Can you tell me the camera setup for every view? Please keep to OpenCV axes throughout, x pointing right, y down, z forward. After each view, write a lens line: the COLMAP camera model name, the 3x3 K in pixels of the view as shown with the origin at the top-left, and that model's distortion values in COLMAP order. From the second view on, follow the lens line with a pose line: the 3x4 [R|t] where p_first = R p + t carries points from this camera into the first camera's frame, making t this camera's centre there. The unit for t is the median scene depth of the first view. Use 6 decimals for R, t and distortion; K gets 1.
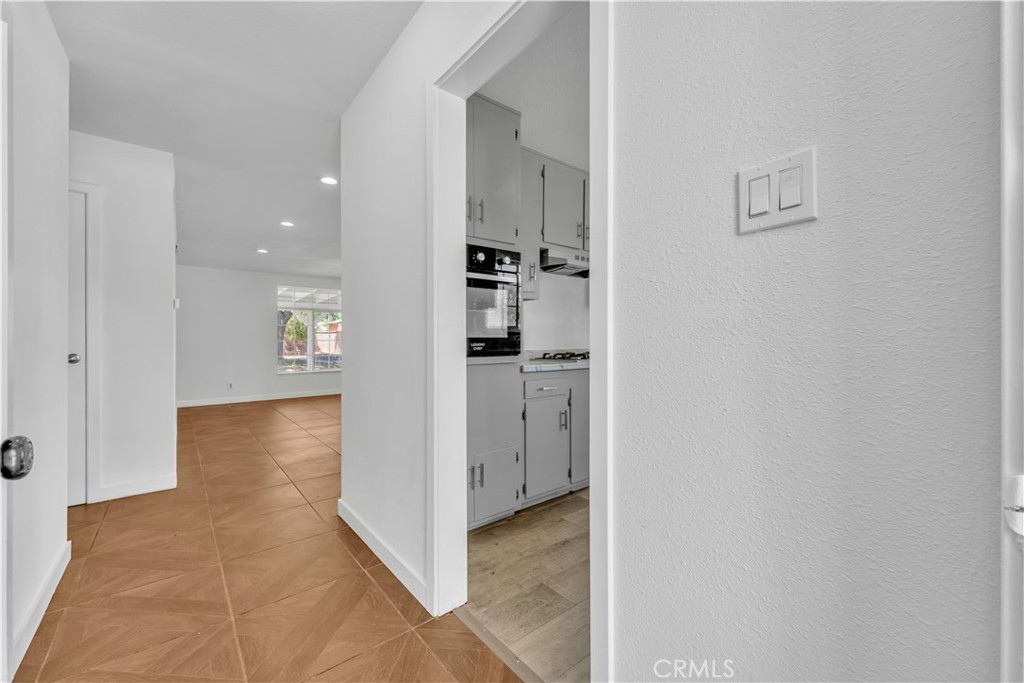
lens RADIAL K [[414.2, 0, 515.6], [0, 414.2, 338.0], [0, 0, 1]] dist [0.001369, 0.000189]
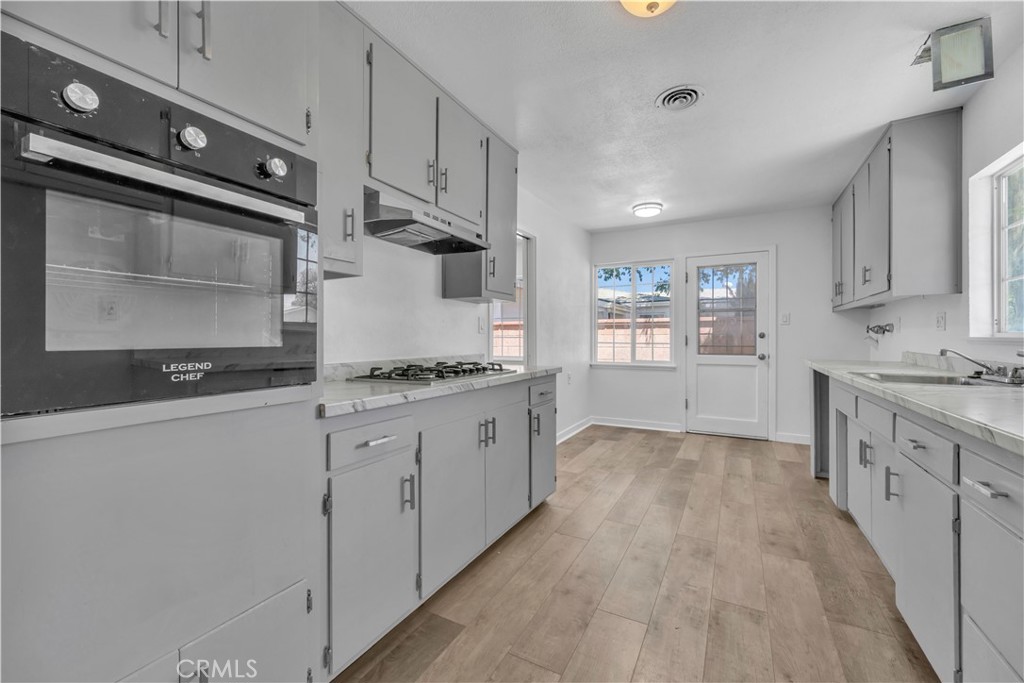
lens RADIAL K [[414.2, 0, 514.1], [0, 414.2, 335.5], [0, 0, 1]] dist [0.001369, 0.000189]
pose [[0.923391, 0.000982, 0.383860, 0.033499], [0.000686, 0.999991, -0.004208, -0.008880], [-0.383861, 0.004149, 0.923382, 0.425950]]
